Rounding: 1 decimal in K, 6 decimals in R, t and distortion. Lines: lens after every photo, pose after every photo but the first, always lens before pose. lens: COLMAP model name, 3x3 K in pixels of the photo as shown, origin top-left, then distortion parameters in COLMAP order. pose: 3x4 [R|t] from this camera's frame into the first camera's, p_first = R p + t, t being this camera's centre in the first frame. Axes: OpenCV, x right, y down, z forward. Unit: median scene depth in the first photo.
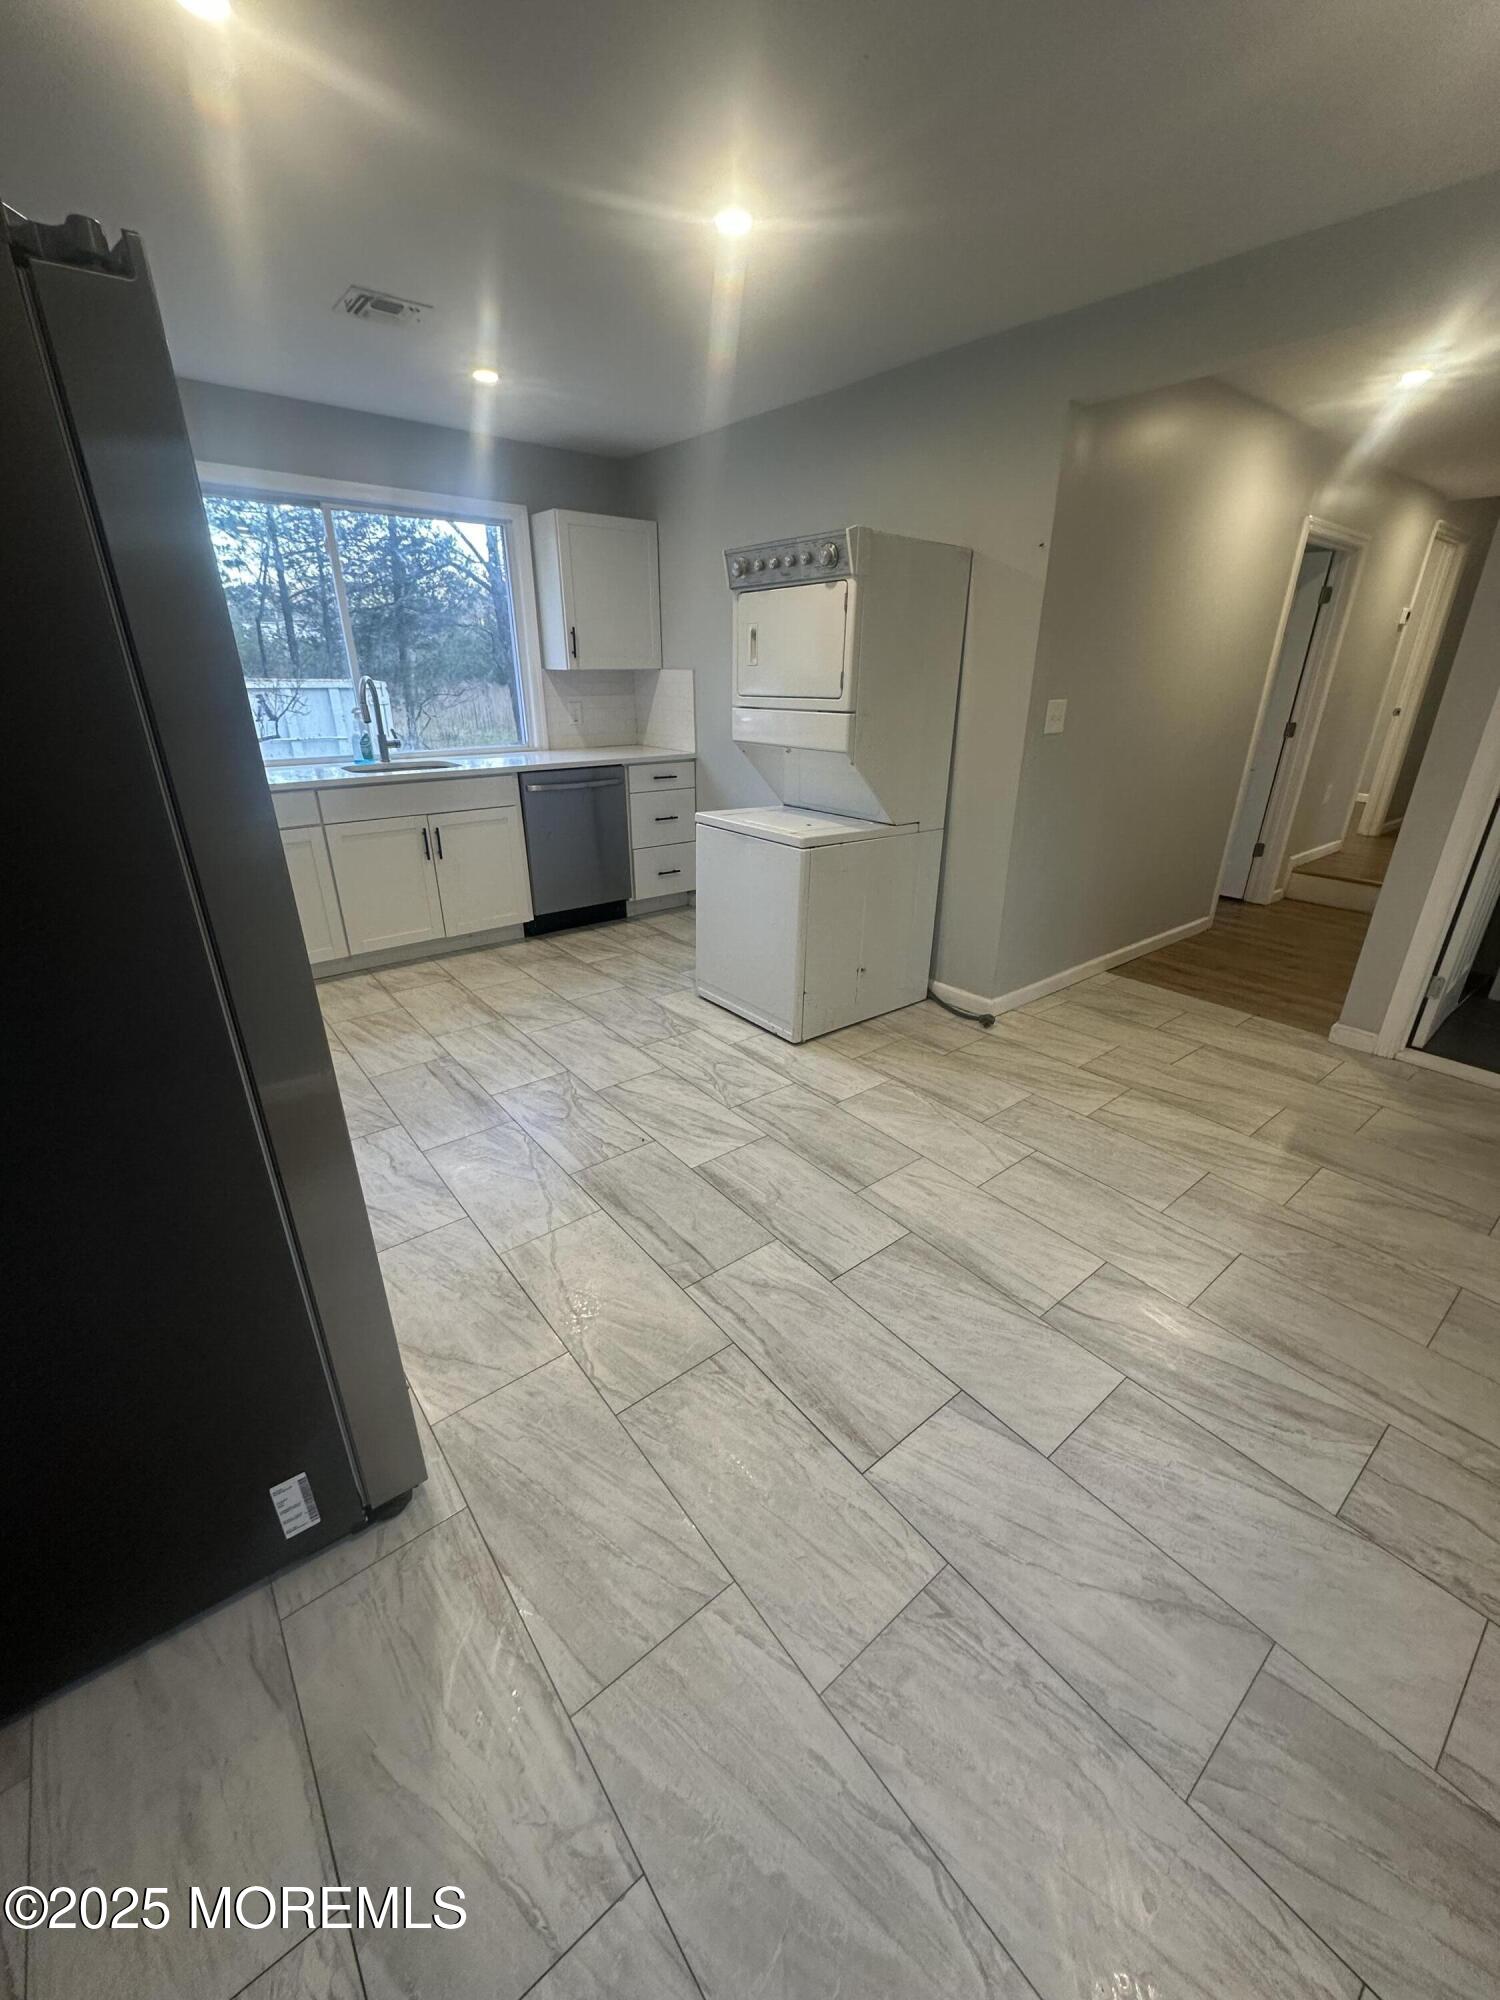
lens RADIAL K [[798.7, 0, 752.4], [0, 798.7, 1011.5], [0, 0, 1]] dist [-0.001638, -0.000075]
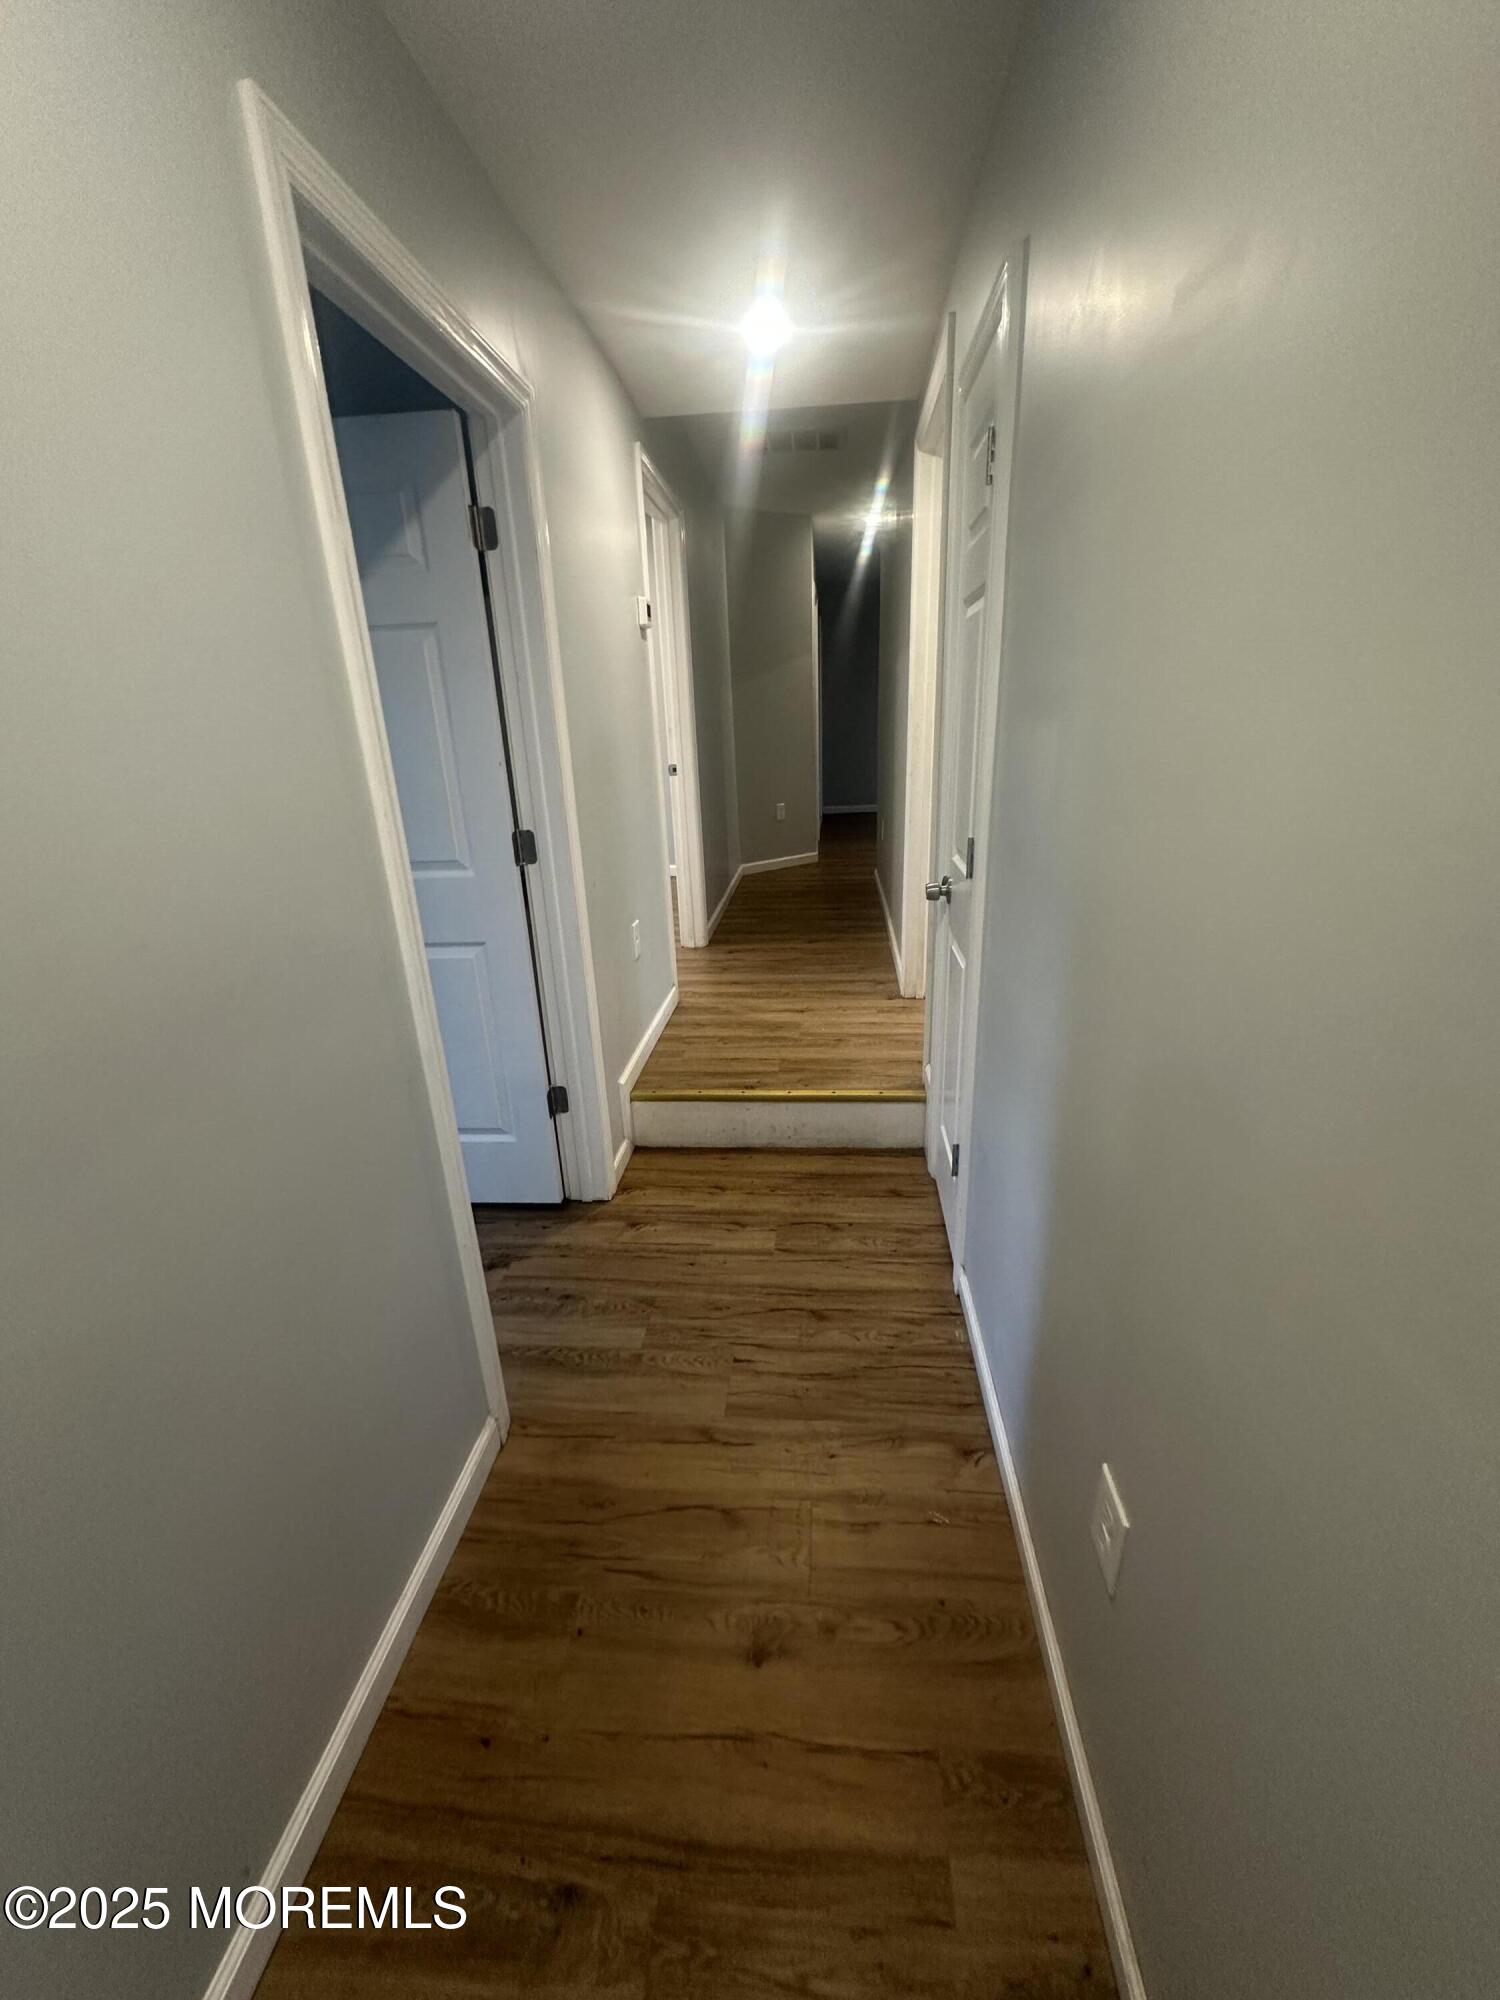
lens RADIAL K [[798.7, 0, 759.1], [0, 798.7, 994.7], [0, 0, 1]] dist [-0.001638, -0.000075]
pose [[0.689425, -0.271951, 0.671368, 0.432017], [0.323053, 0.945003, 0.051049, -0.248334], [-0.648328, 0.181693, 0.739364, 0.589560]]
